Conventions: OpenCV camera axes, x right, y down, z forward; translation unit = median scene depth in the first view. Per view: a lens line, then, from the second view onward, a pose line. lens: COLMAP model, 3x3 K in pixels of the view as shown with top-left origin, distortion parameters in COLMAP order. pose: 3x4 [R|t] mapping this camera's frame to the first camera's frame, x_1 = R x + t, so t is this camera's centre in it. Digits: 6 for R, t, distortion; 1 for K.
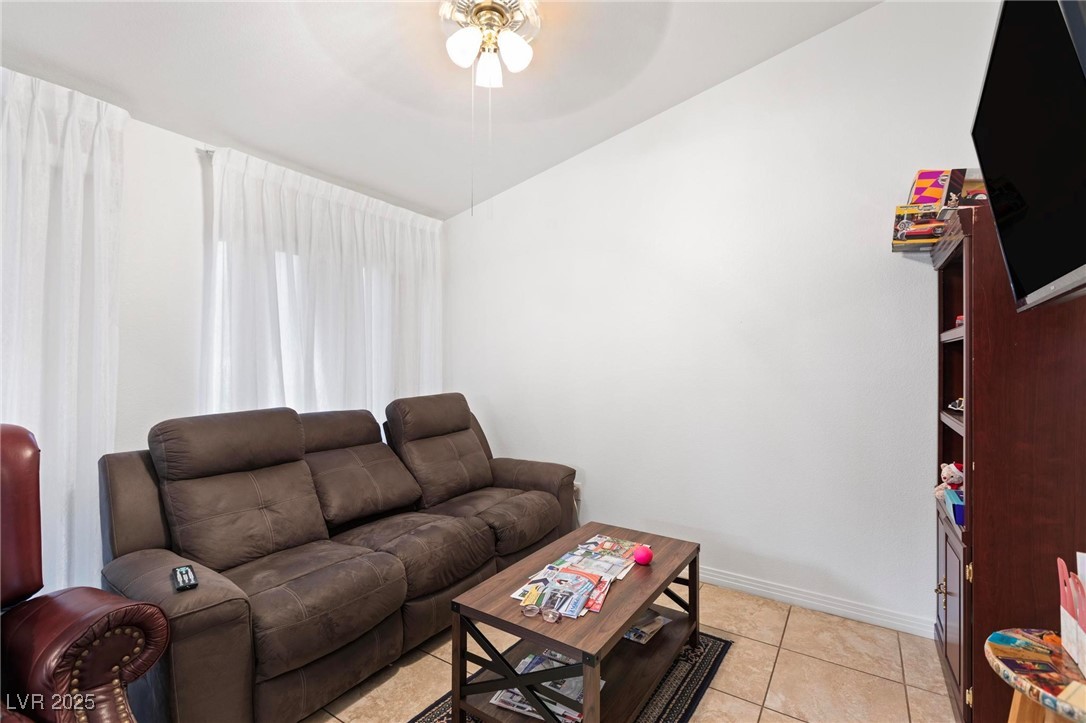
lens RADIAL K [[488.4, 0, 549.5], [0, 488.4, 364.5], [0, 0, 1]] dist [-0.000157, -0.001060]
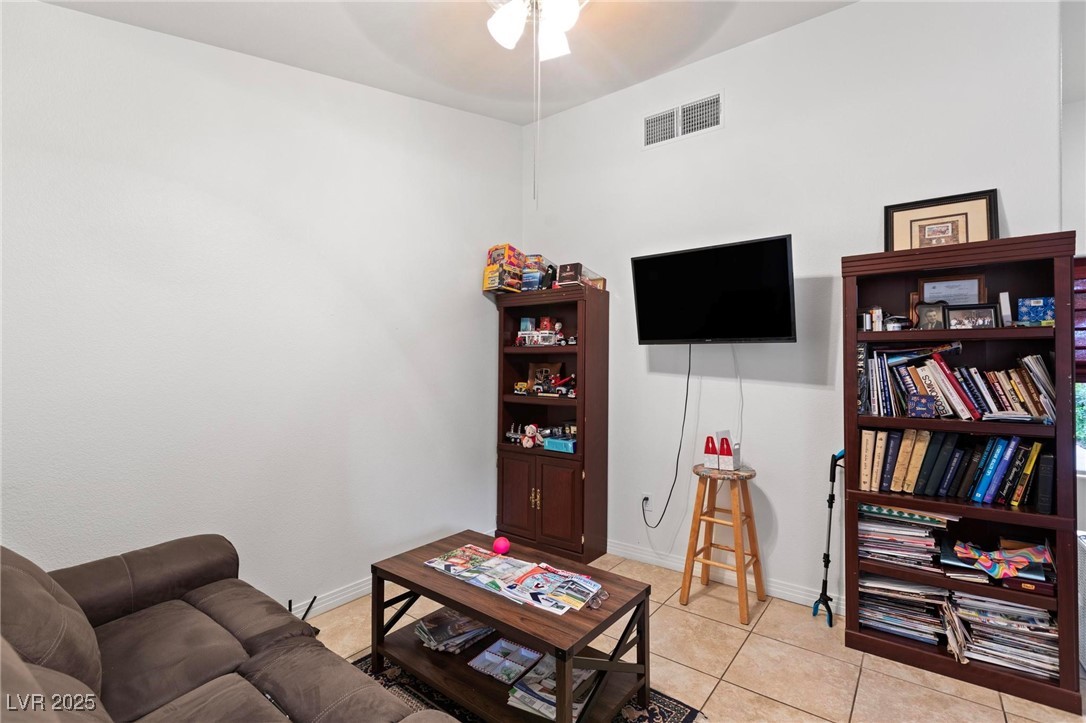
lens RADIAL K [[488.4, 0, 549.5], [0, 488.4, 364.5], [0, 0, 1]] dist [-0.000157, -0.001060]
pose [[0.078533, -0.007006, 0.996887, -0.835071], [0.005811, 0.999962, 0.006570, -0.017257], [-0.996895, 0.005277, 0.078570, 0.766349]]
